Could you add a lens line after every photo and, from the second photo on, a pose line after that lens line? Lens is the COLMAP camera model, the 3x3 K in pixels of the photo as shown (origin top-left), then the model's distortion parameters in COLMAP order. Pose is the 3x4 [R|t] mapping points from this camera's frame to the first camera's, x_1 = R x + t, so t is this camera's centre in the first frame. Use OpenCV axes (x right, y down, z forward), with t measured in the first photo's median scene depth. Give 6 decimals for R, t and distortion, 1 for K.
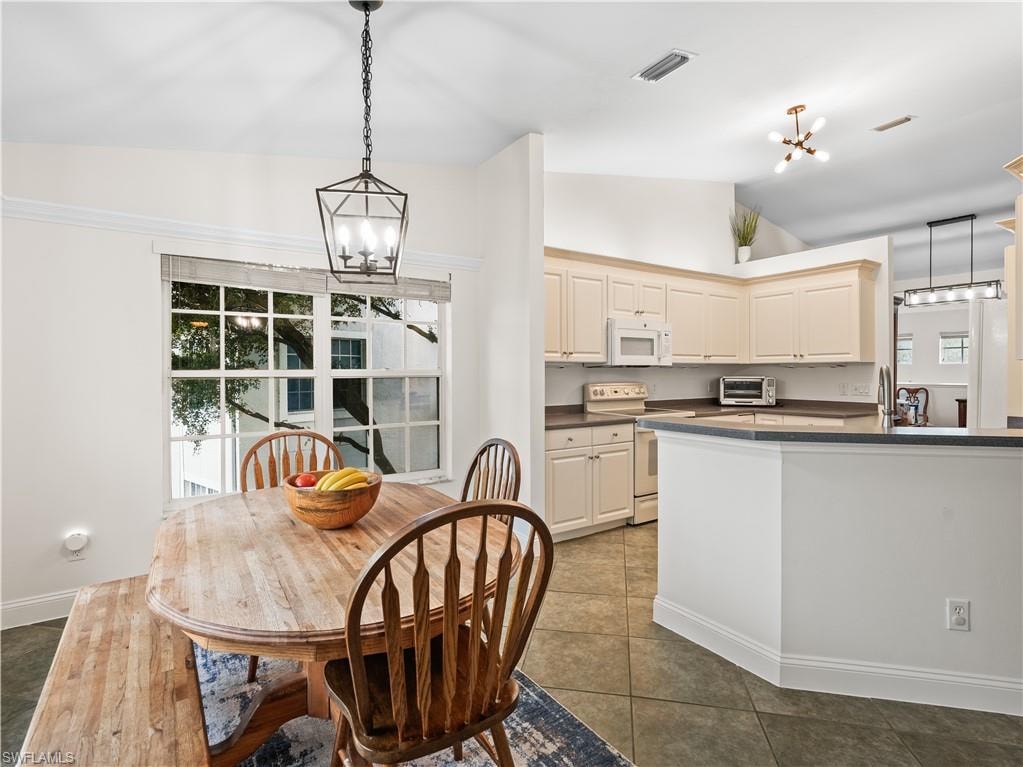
lens RADIAL K [[509.2, 0, 508.4], [0, 509.2, 377.5], [0, 0, 1]] dist [-0.003532, -0.000510]
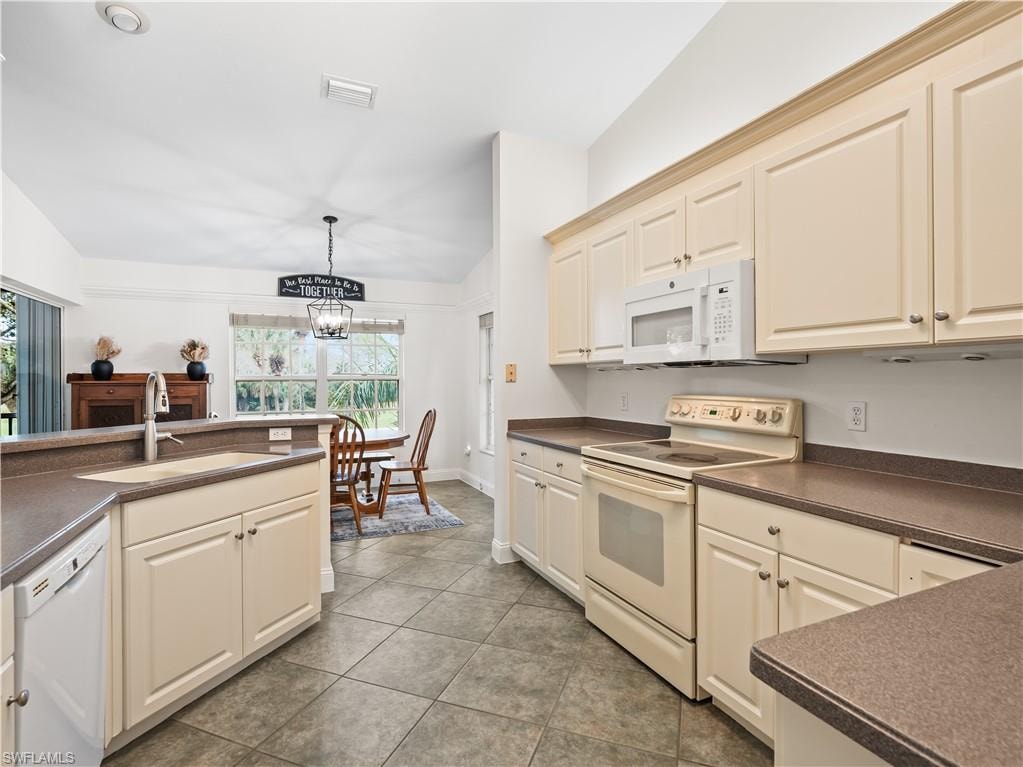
lens RADIAL K [[502.3, 0, 500.5], [0, 502.3, 380.3], [0, 0, 1]] dist [0.014789, -0.000241]
pose [[-0.165089, 0.007030, -0.986254, 1.044538], [-0.005338, 0.999954, 0.008022, -0.010928], [0.986264, 0.006589, -0.165044, 1.186000]]
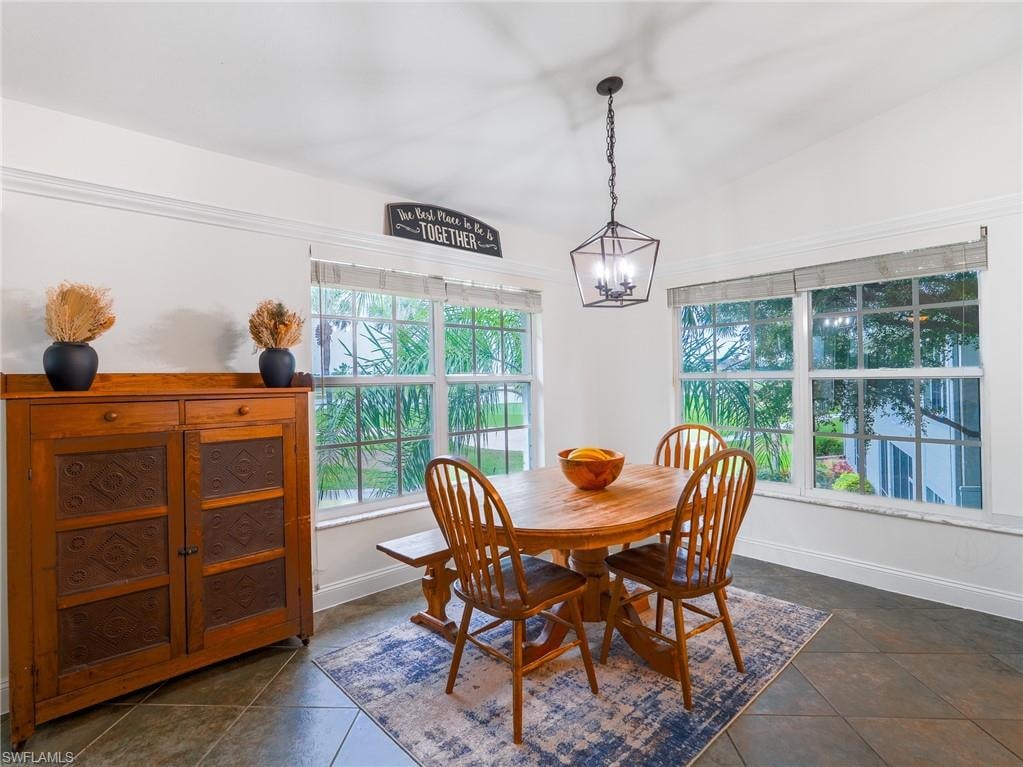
lens RADIAL K [[509.2, 0, 508.4], [0, 509.2, 377.5], [0, 0, 1]] dist [-0.003532, -0.000510]
pose [[0.160595, -0.005067, -0.987007, 0.514674], [0.006008, 0.999973, -0.004156, -0.002596], [0.987002, -0.005262, 0.160621, 0.287135]]
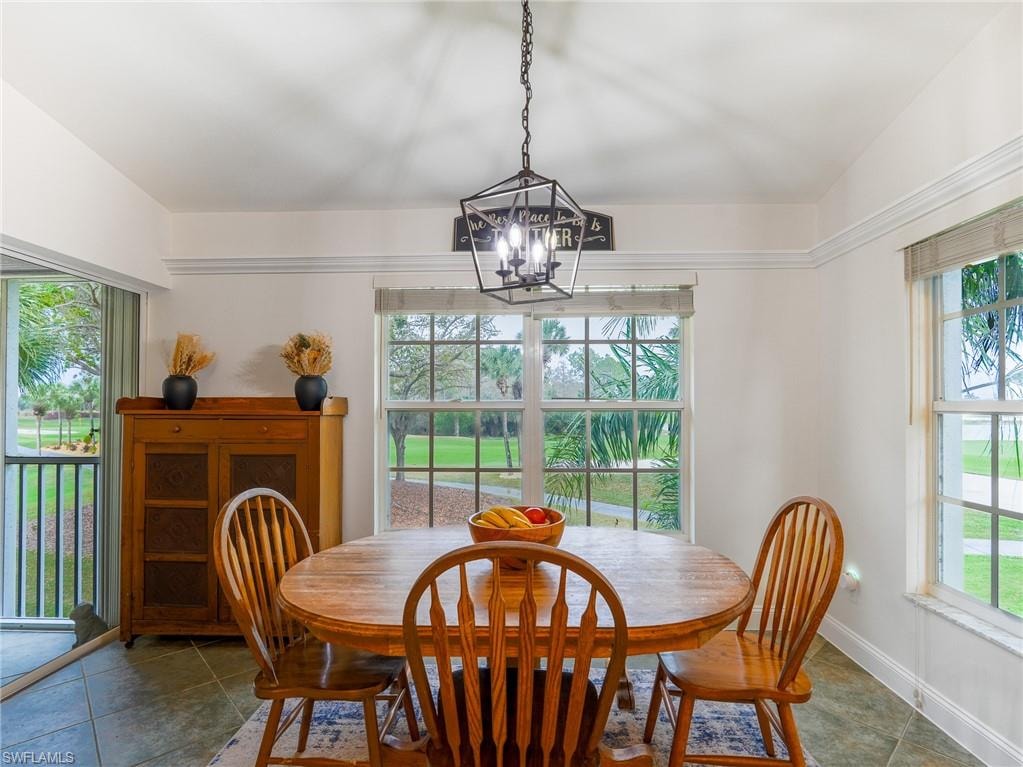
lens RADIAL K [[511.9, 0, 512.1], [0, 511.9, 392.9], [0, 0, 1]] dist [-0.030762, -0.000048]
pose [[-0.571450, -0.018810, -0.820421, 0.226652], [-0.007311, 0.999814, -0.017831, -0.009416], [0.820604, -0.004192, -0.571482, 0.795208]]
